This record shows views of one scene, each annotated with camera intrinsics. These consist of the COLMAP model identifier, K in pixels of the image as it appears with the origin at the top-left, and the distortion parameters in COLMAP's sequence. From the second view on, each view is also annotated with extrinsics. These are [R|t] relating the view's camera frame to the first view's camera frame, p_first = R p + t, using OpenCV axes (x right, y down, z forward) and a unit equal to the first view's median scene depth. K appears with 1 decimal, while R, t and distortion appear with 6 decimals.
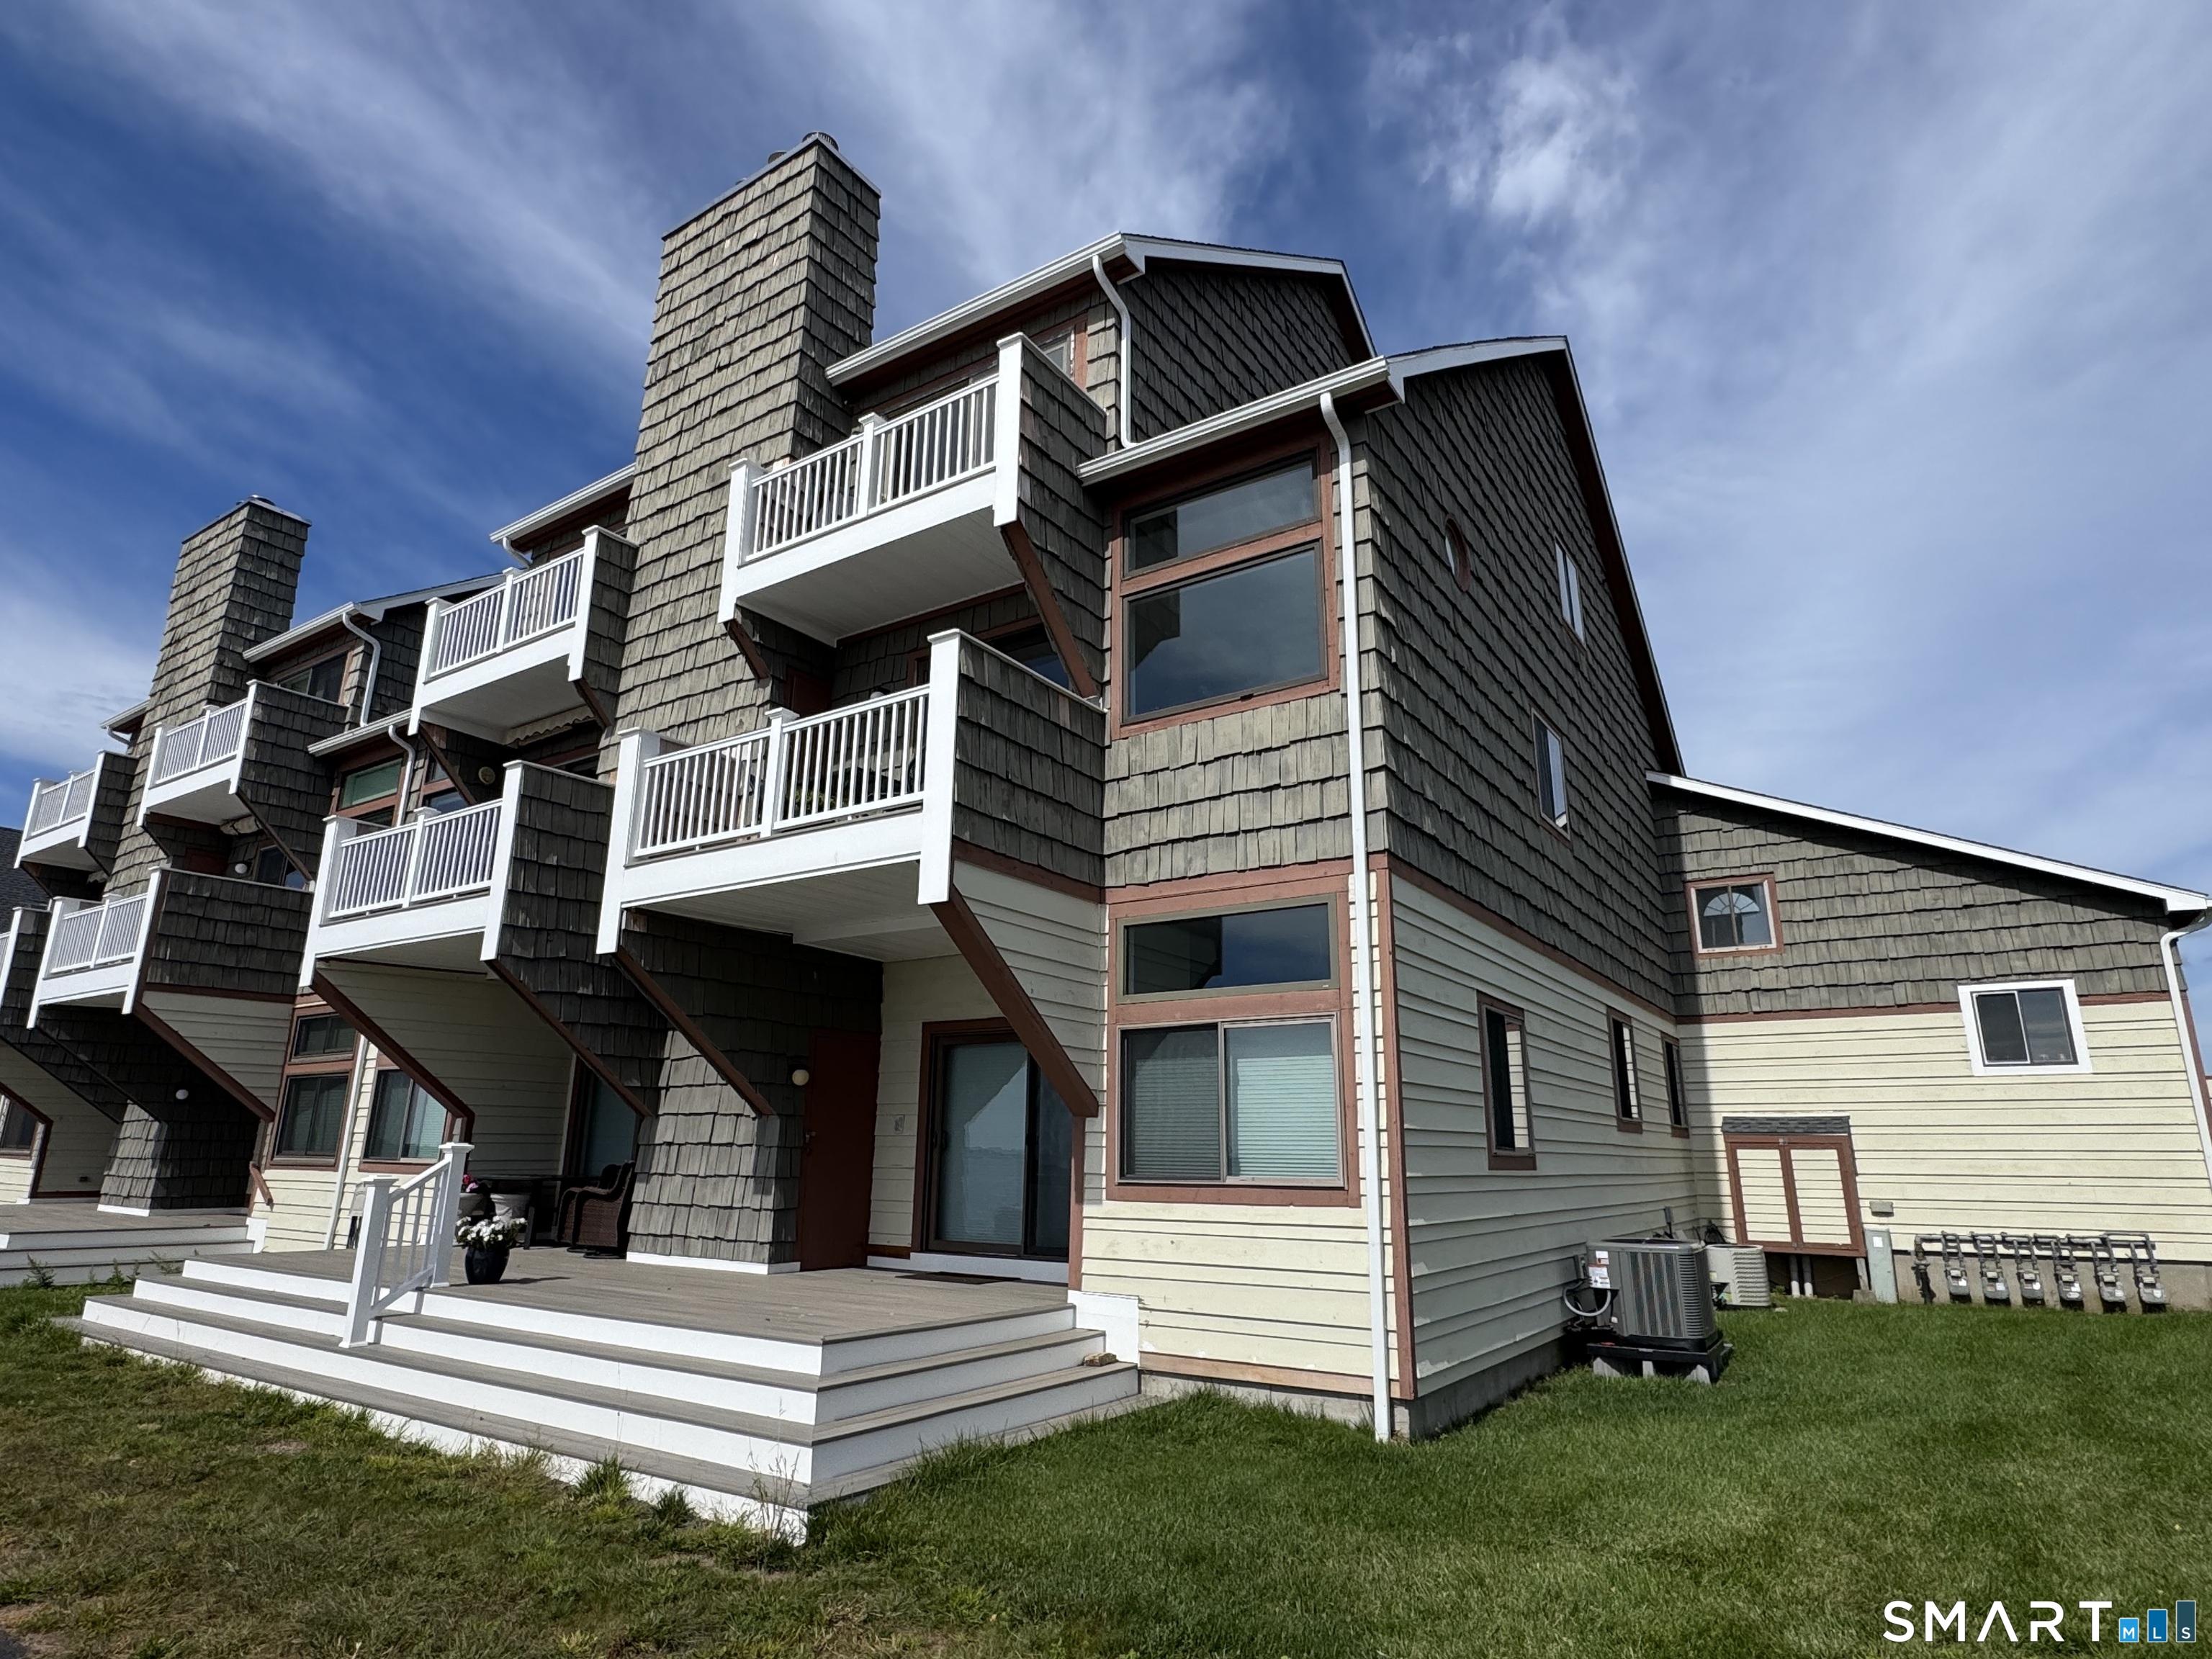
lens RADIAL K [[1218.5, 0, 1111.2], [0, 1218.5, 813.8], [0, 0, 1]] dist [0.004912, -0.002361]
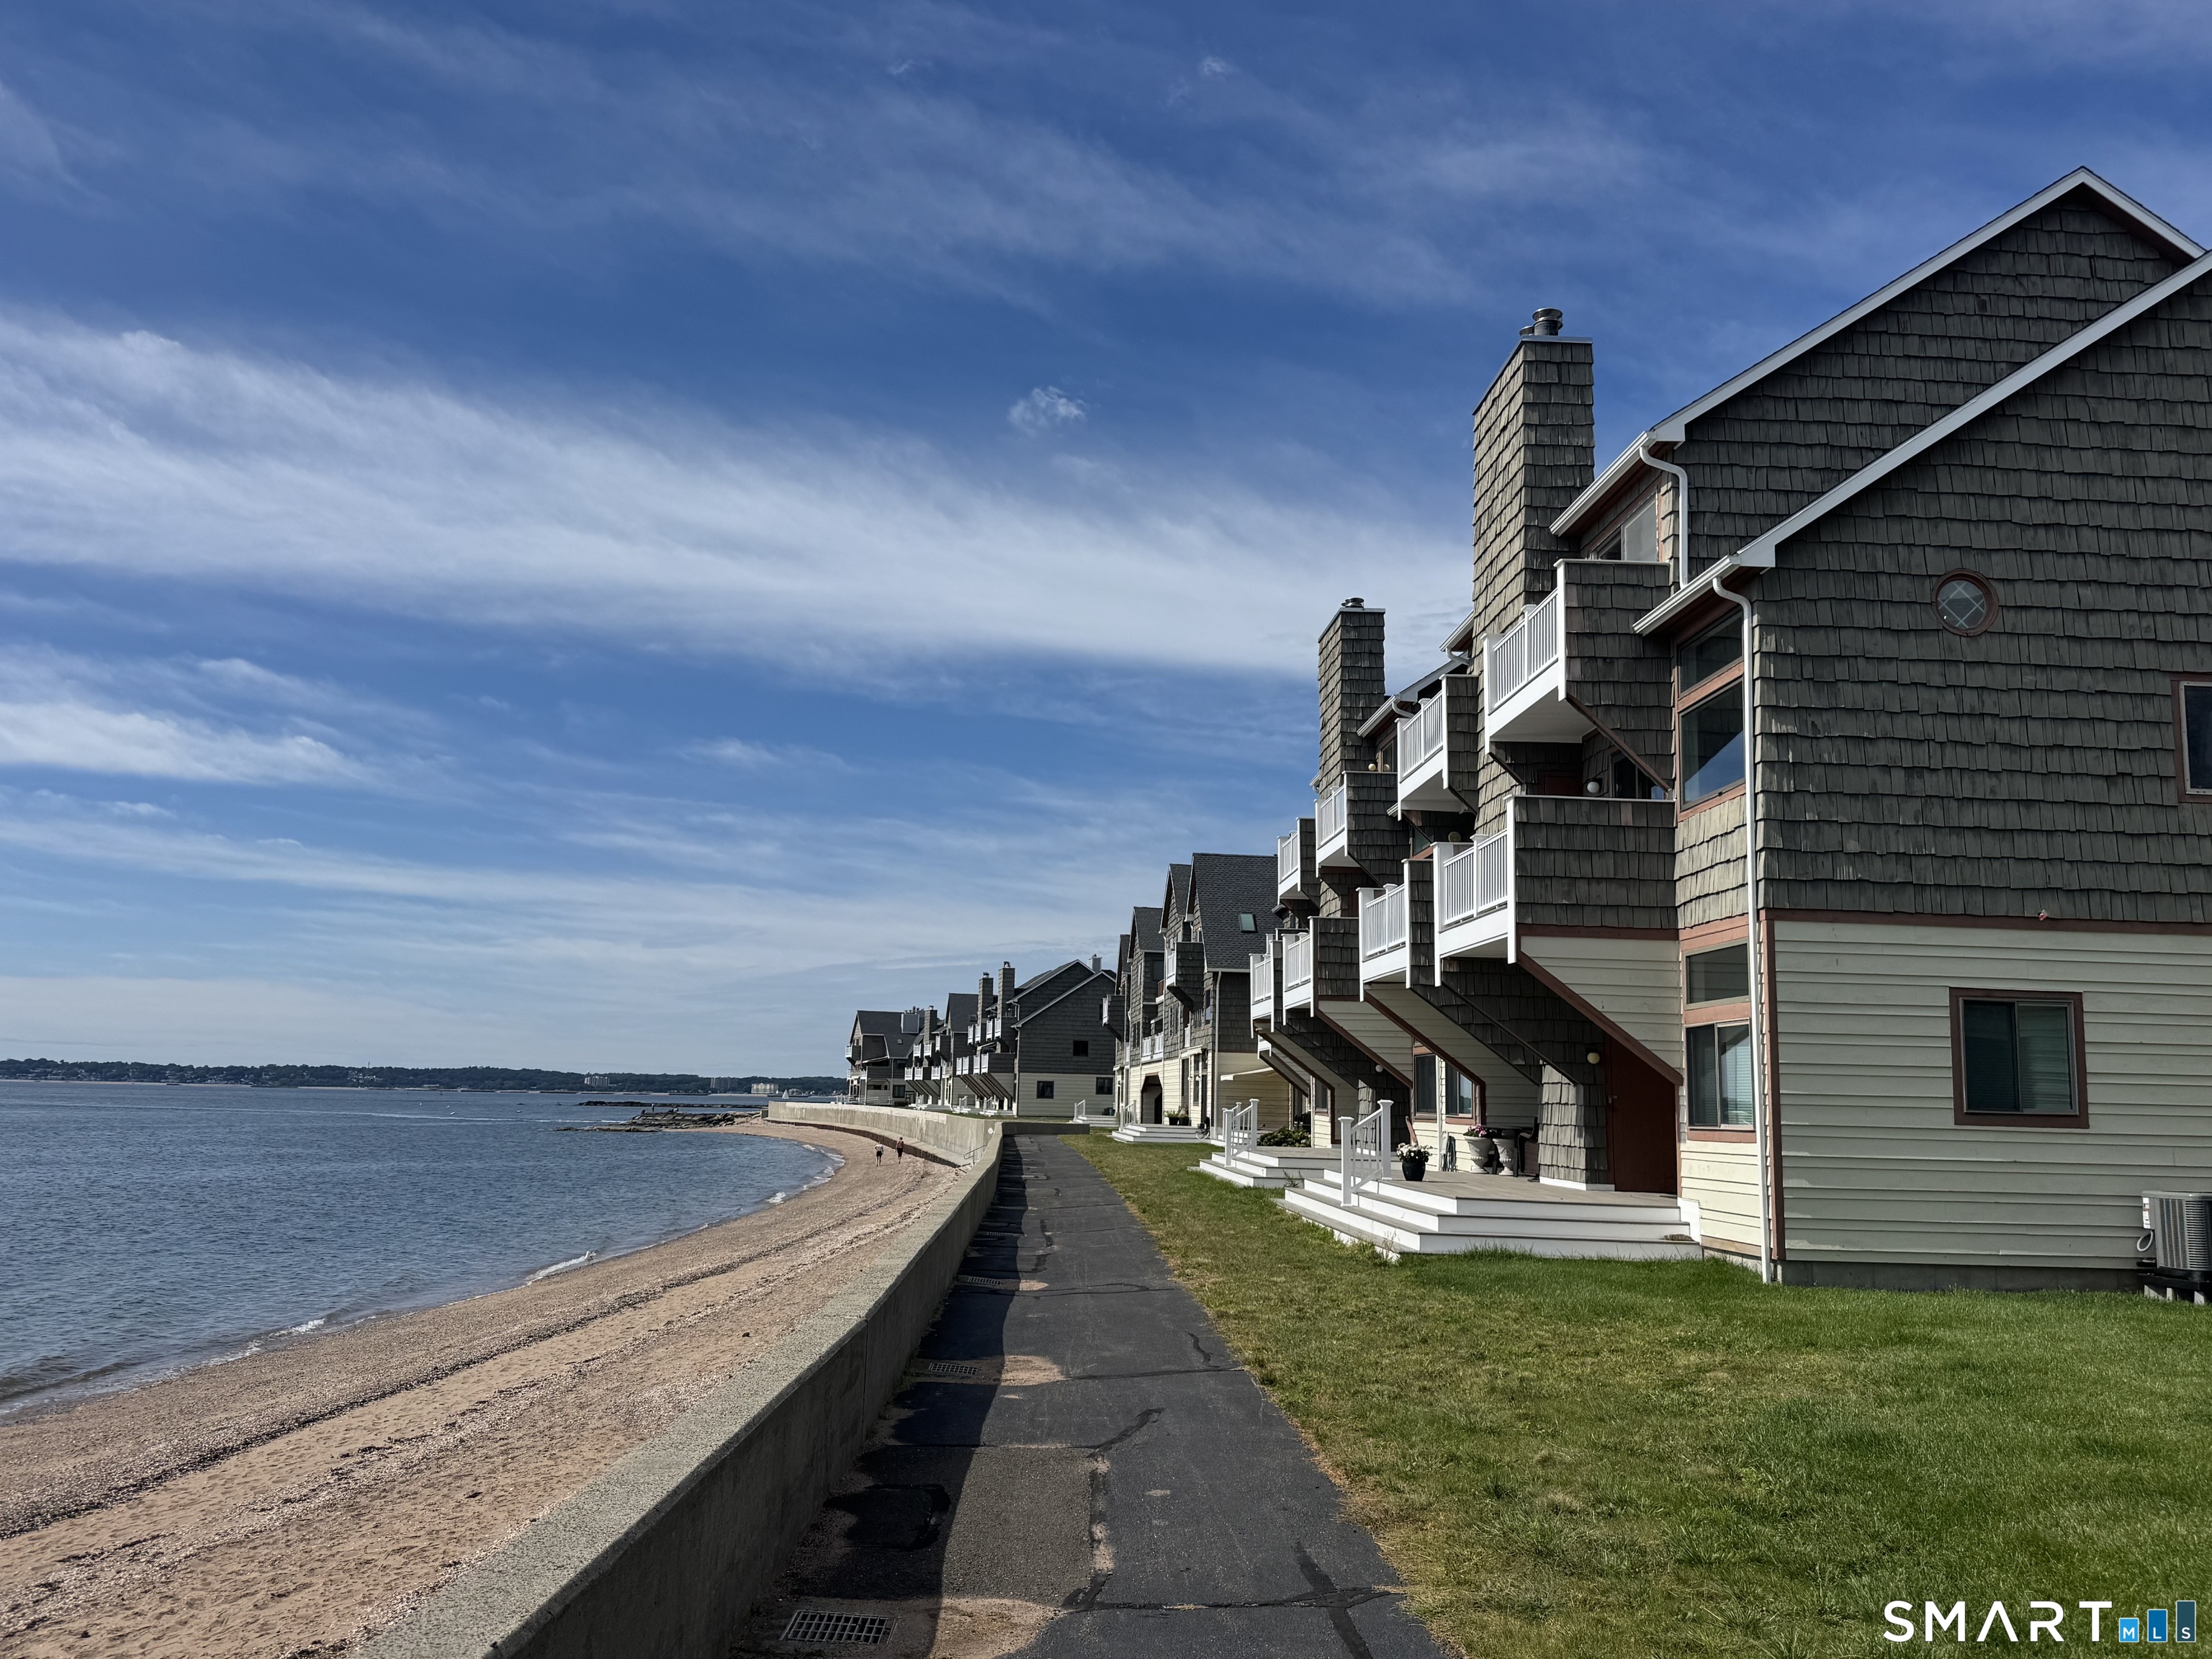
lens RADIAL K [[1784.2, 0, 1096.3], [0, 1784.2, 838.1], [0, 0, 1]] dist [0.045404, -0.076064]
pose [[0.601366, -0.112354, -0.791035, 0.879657], [0.197216, 0.980302, 0.010692, -0.140777], [0.774251, -0.162434, 0.611678, -0.560157]]
